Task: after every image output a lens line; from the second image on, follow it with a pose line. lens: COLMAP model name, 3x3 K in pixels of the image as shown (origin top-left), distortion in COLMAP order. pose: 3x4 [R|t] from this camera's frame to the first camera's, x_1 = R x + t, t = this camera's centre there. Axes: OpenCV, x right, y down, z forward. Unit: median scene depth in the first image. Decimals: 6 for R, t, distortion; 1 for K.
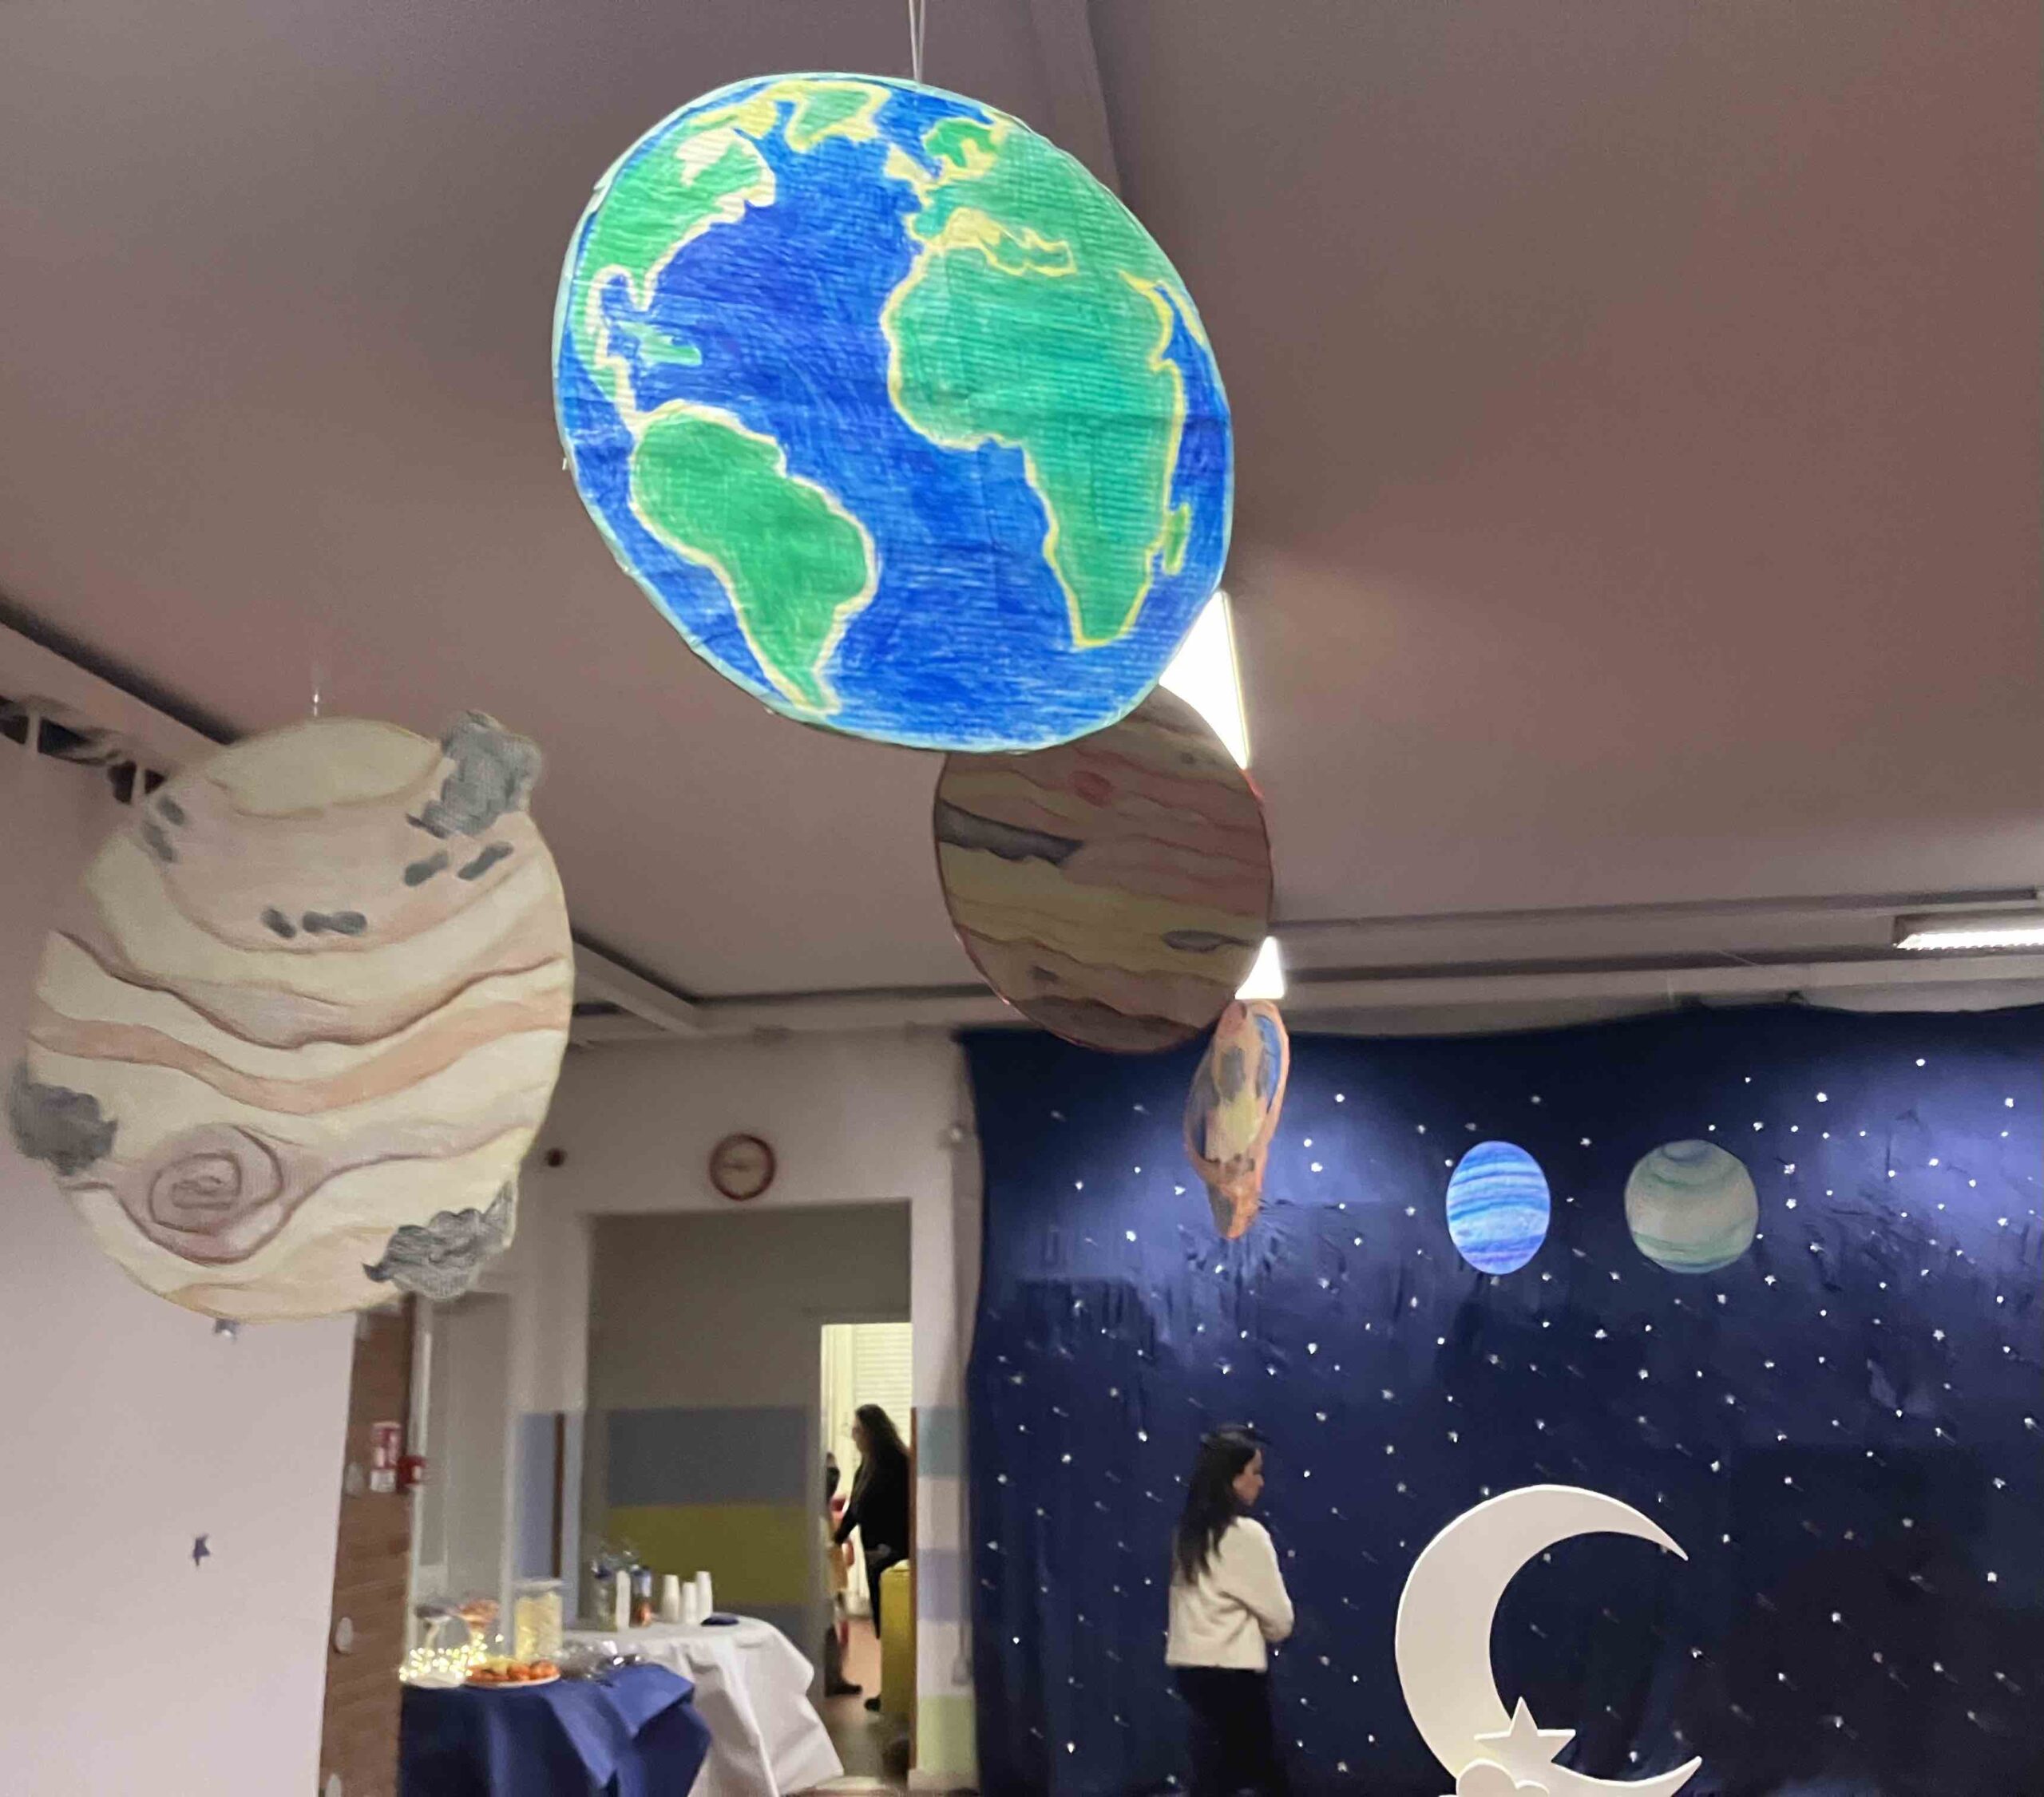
lens RADIAL K [[1927.2, 0, 1015.2], [0, 1927.2, 909.4], [0, 0, 1]] dist [-0.010914, 0.000000]
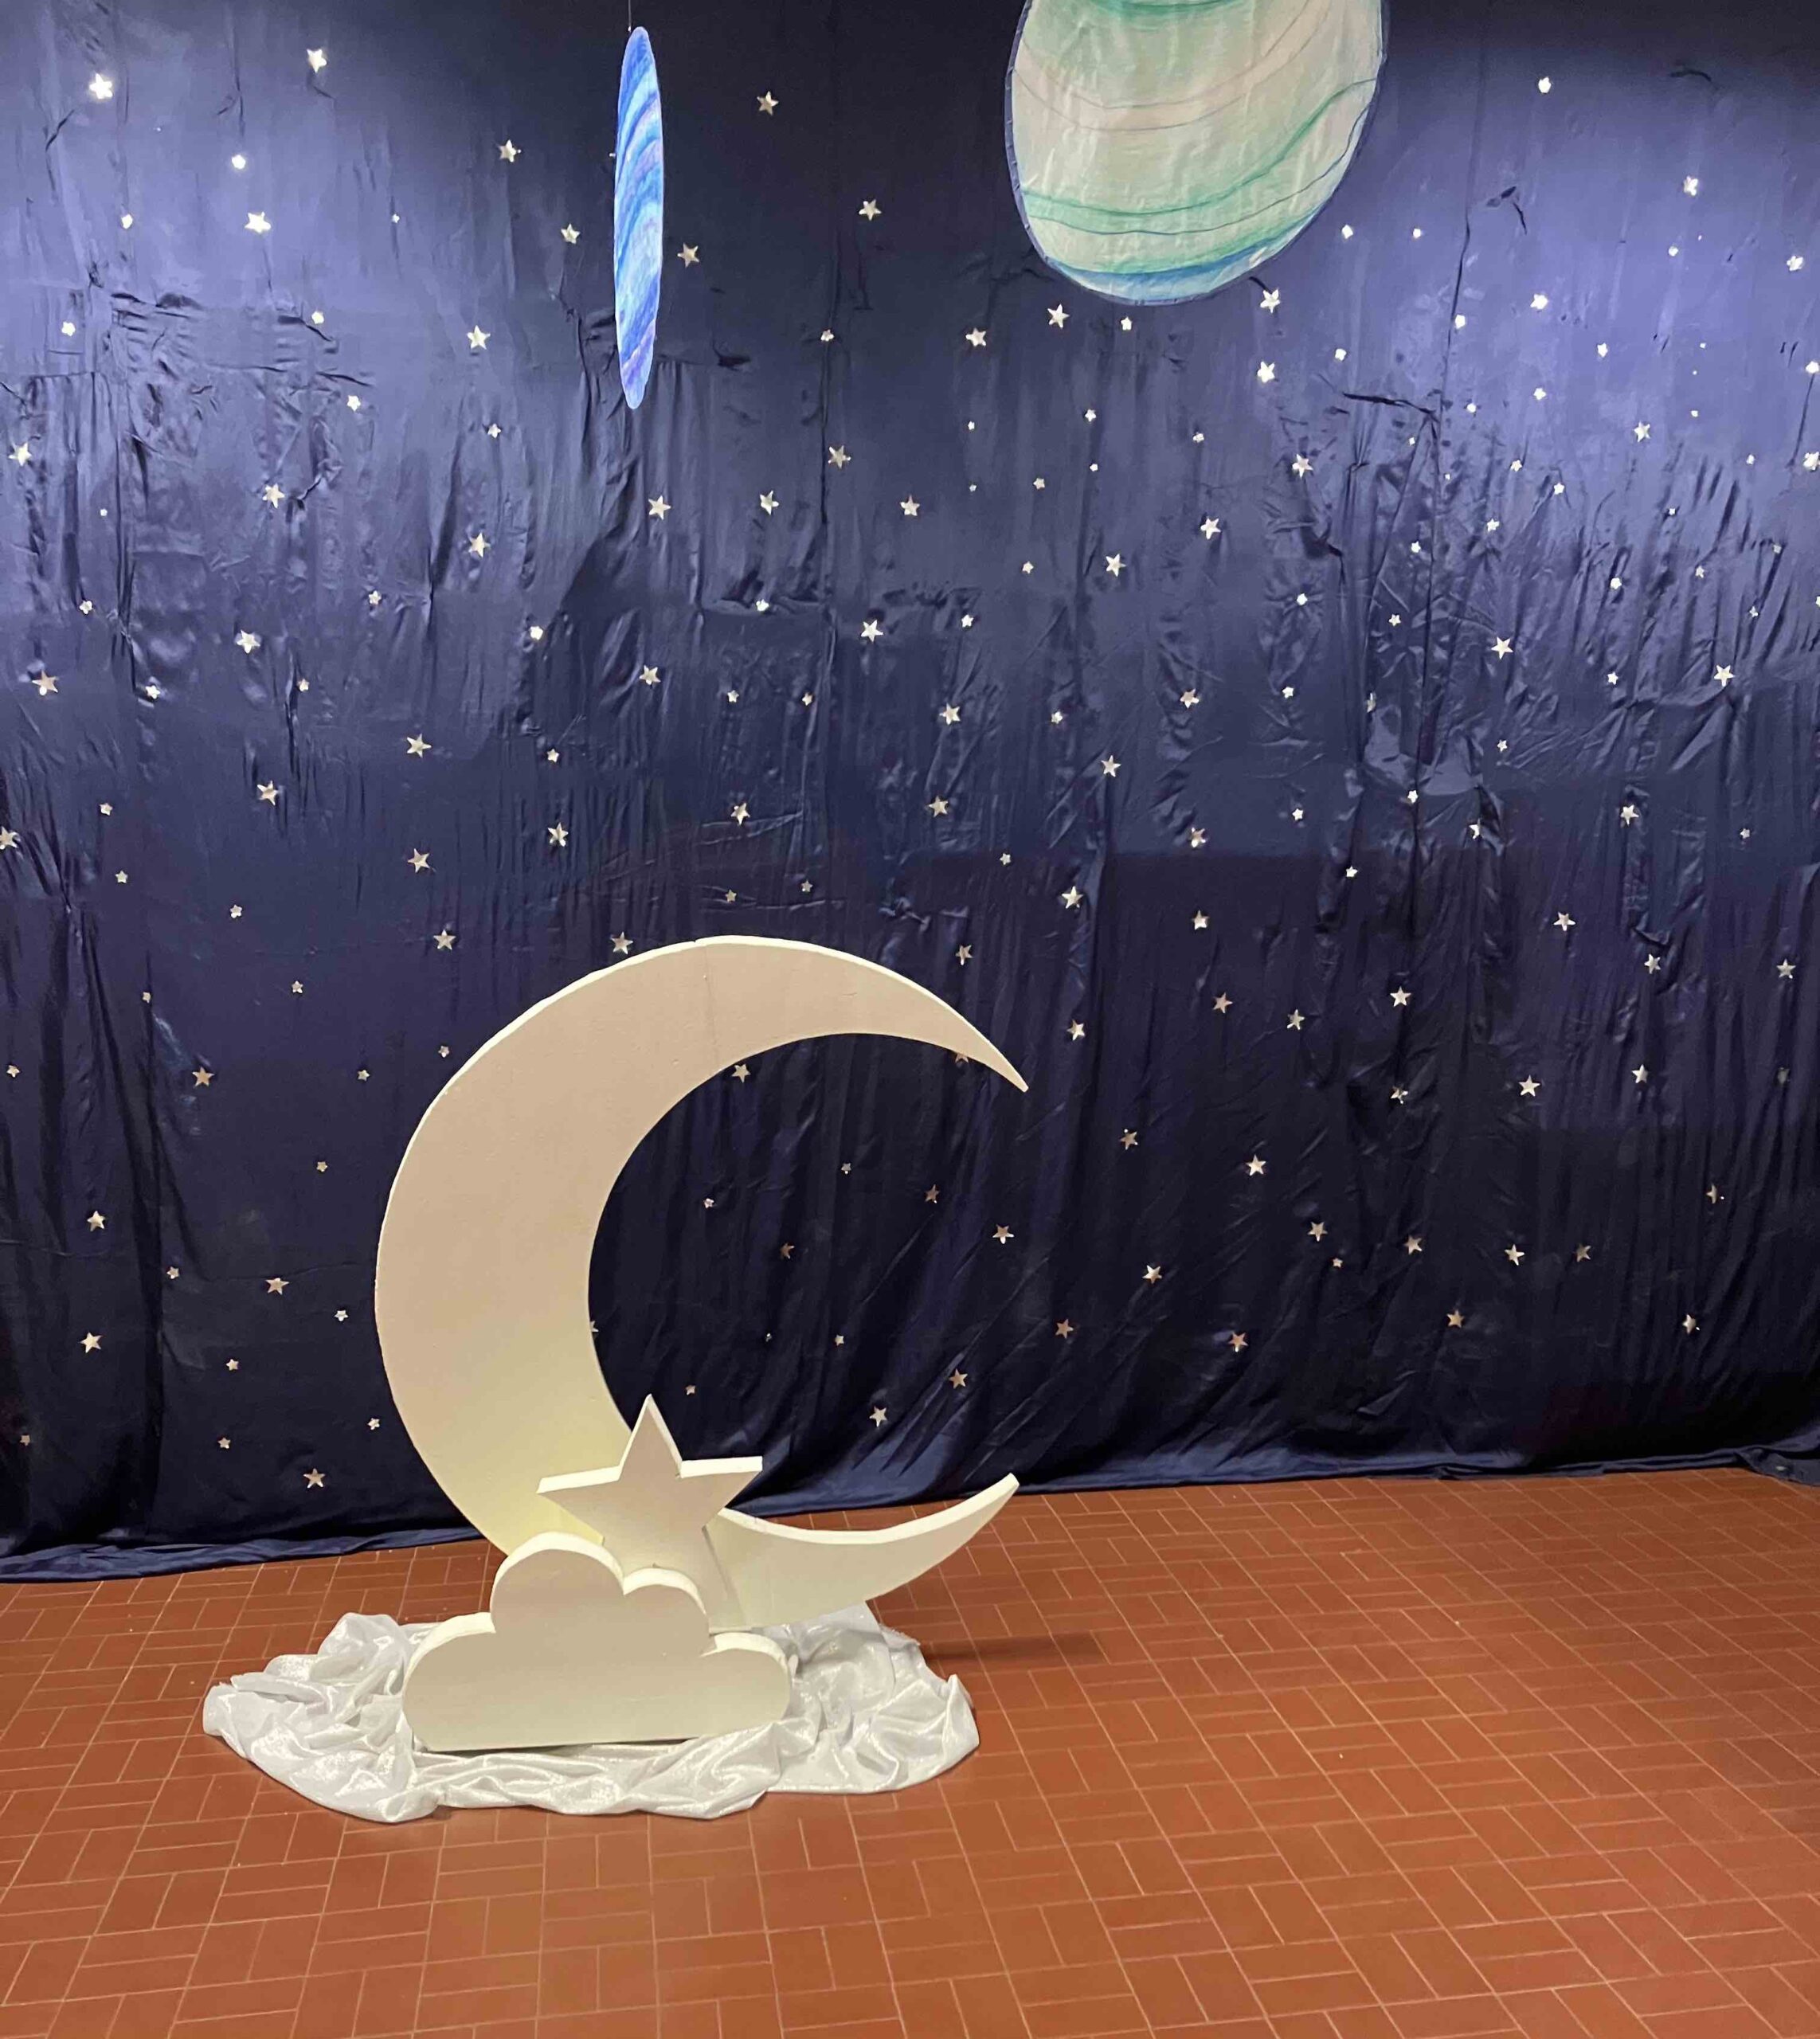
lens RADIAL K [[1873.7, 0, 909.5], [0, 1873.7, 1020.6], [0, 0, 1]] dist [0.007802, 0.000000]
pose [[0.950617, -0.024828, 0.309371, 0.166171], [-0.075068, 0.948806, 0.306809, 0.168784], [-0.301150, -0.314882, 0.900088, 0.546208]]
